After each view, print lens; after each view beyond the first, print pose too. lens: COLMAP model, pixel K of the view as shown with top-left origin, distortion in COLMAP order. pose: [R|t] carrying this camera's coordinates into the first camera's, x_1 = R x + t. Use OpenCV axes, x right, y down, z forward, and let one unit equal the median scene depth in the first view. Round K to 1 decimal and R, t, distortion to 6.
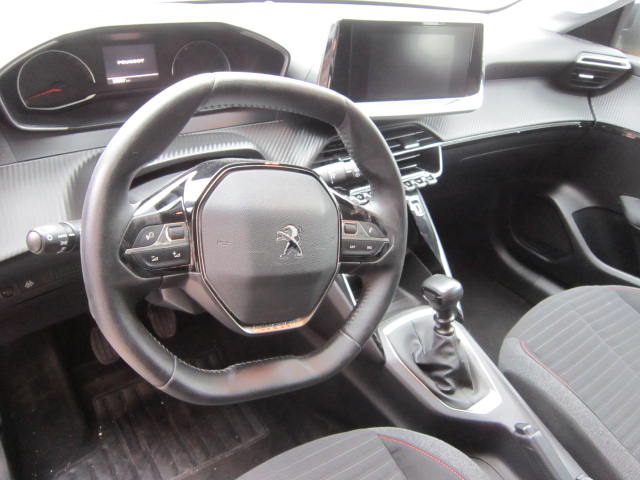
lens RADIAL K [[534.8, 0, 320.0], [0, 534.8, 240.0], [0, 0, 1]] dist [-0.051895, 0.017437]
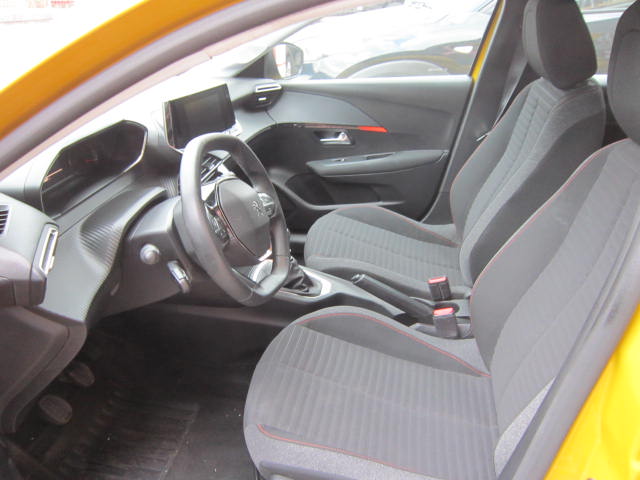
lens RADIAL K [[534.8, 0, 320.0], [0, 534.8, 240.0], [0, 0, 1]] dist [-0.051895, 0.017437]
pose [[0.702431, -0.385184, 0.598518, -0.537147], [0.432297, 0.898919, 0.071160, 0.033178], [-0.565429, 0.208752, 0.797943, -0.311832]]
